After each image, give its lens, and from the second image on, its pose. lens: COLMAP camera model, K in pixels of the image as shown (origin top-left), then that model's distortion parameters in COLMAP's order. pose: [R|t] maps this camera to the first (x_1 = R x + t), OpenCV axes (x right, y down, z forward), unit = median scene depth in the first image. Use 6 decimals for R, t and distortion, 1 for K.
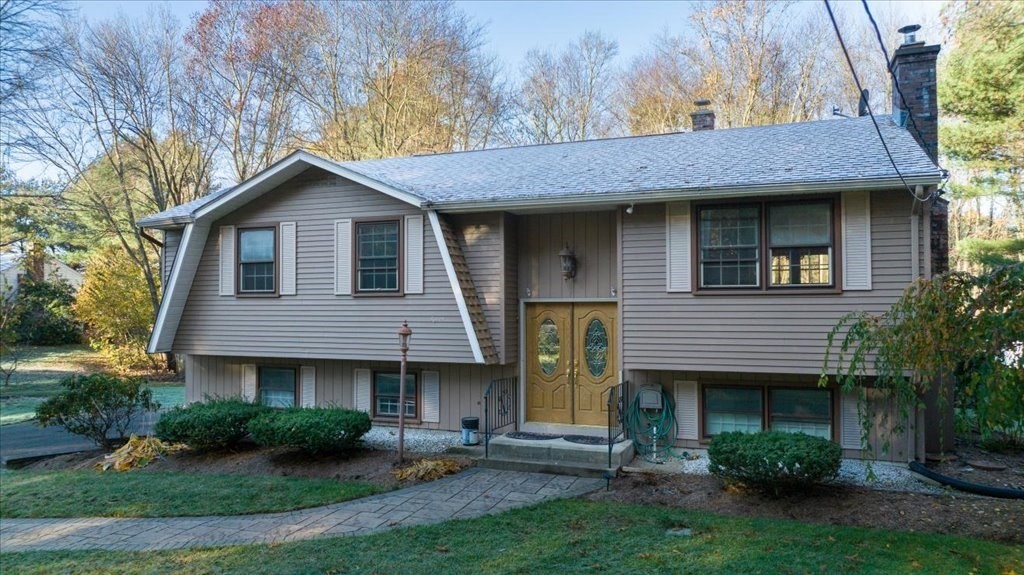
lens RADIAL K [[719.9, 0, 512.0], [0, 719.9, 287.5], [0, 0, 1]] dist [-0.015963, 0.001175]
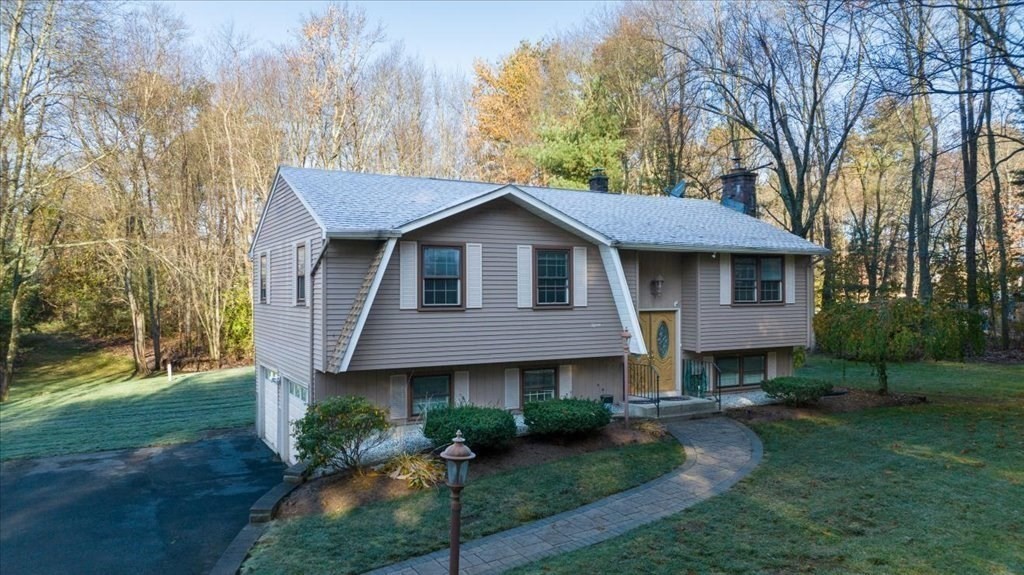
lens RADIAL K [[719.9, 0, 512.0], [0, 719.9, 287.5], [0, 0, 1]] dist [-0.015963, 0.001175]
pose [[0.635328, 0.004435, 0.772229, -1.204048], [-0.017905, 0.999799, 0.008988, -0.034927], [-0.772035, -0.019537, 0.635280, 0.252680]]
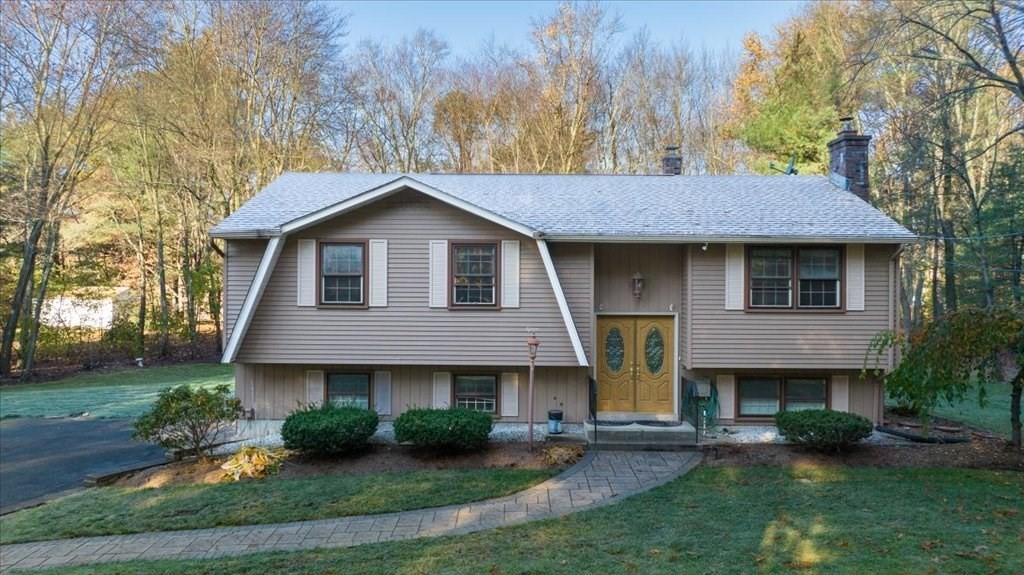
lens RADIAL K [[734.5, 0, 512.0], [0, 734.5, 287.5], [0, 0, 1]] dist [-0.012018, -0.000834]
pose [[0.934988, 0.009626, 0.354550, -0.543350], [-0.018065, 0.999627, 0.020500, -0.047443], [-0.354220, -0.025572, 0.934812, -0.113364]]
